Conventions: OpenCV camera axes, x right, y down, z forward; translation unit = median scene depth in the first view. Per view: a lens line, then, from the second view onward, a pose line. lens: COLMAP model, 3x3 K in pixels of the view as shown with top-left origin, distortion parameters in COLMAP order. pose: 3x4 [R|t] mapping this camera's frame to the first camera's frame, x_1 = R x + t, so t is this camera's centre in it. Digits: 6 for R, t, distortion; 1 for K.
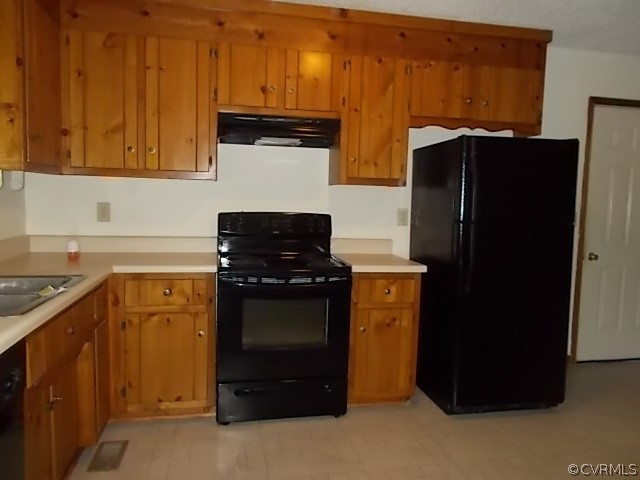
lens RADIAL K [[488.7, 0, 320.0], [0, 488.7, 240.0], [0, 0, 1]] dist [0.002708, -0.001574]
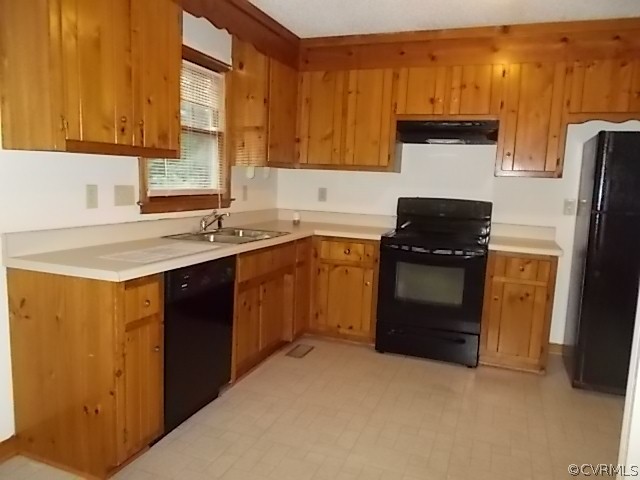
lens RADIAL K [[487.2, 0, 320.0], [0, 487.2, 240.0], [0, 0, 1]] dist [-0.007245, -0.009293]
pose [[0.846203, 0.073831, -0.527721, 0.345332], [-0.063734, 0.997269, 0.037324, 0.024466], [0.529035, 0.002050, 0.848597, -0.231832]]
